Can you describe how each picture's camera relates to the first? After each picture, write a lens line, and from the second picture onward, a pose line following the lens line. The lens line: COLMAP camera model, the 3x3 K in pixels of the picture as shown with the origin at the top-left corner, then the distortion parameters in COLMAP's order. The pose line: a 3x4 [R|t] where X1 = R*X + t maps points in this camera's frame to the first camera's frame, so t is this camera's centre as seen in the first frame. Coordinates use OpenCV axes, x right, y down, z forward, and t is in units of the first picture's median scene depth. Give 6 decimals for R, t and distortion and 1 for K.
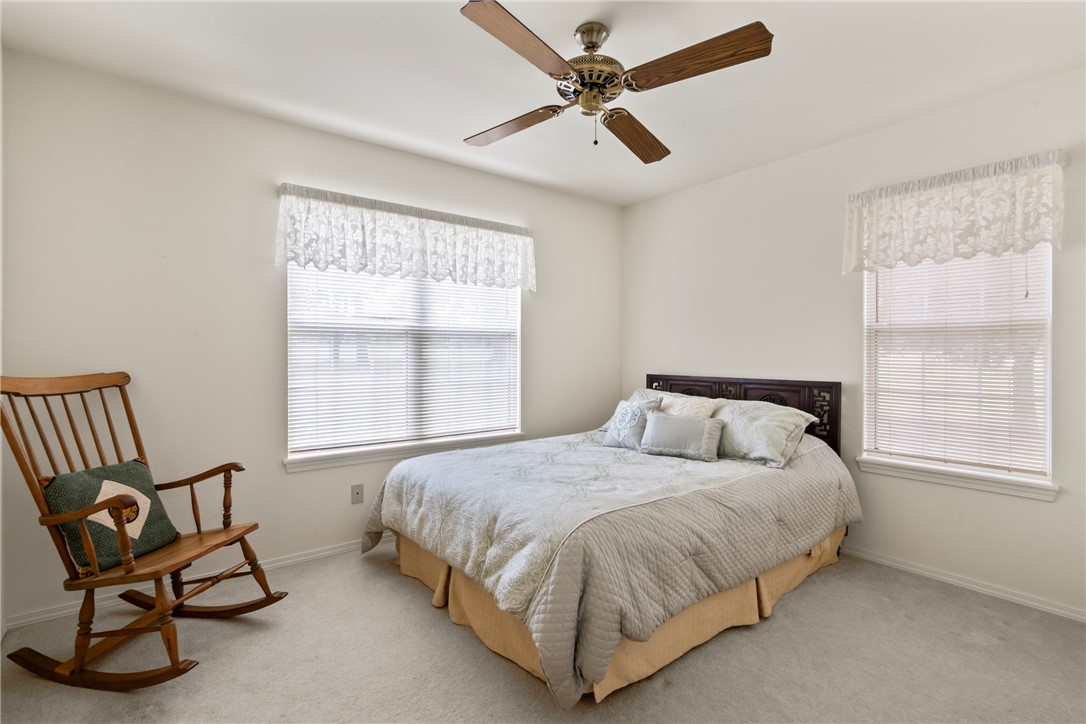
lens RADIAL K [[491.2, 0, 537.2], [0, 491.2, 357.7], [0, 0, 1]] dist [-0.012049, 0.000891]
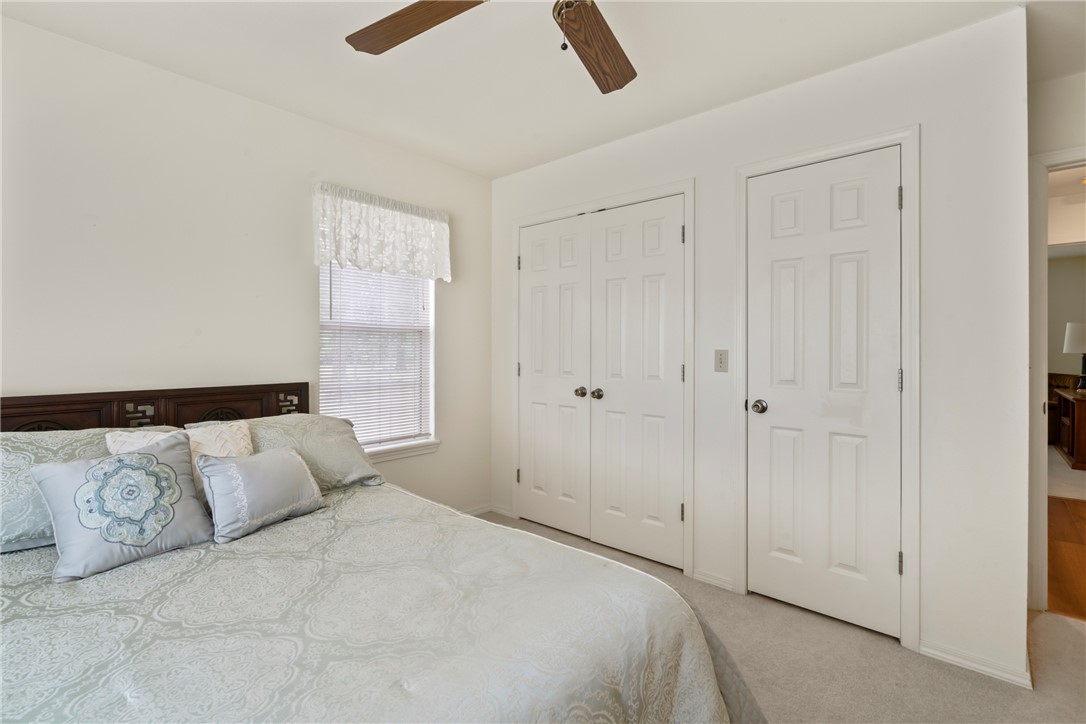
lens RADIAL K [[491.2, 0, 537.2], [0, 491.2, 357.7], [0, 0, 1]] dist [-0.012049, 0.000891]
pose [[-0.211688, -0.003793, 0.977330, -0.367205], [0.014927, 0.999863, 0.007113, 0.004747], [-0.977223, 0.016094, -0.211603, 0.833448]]
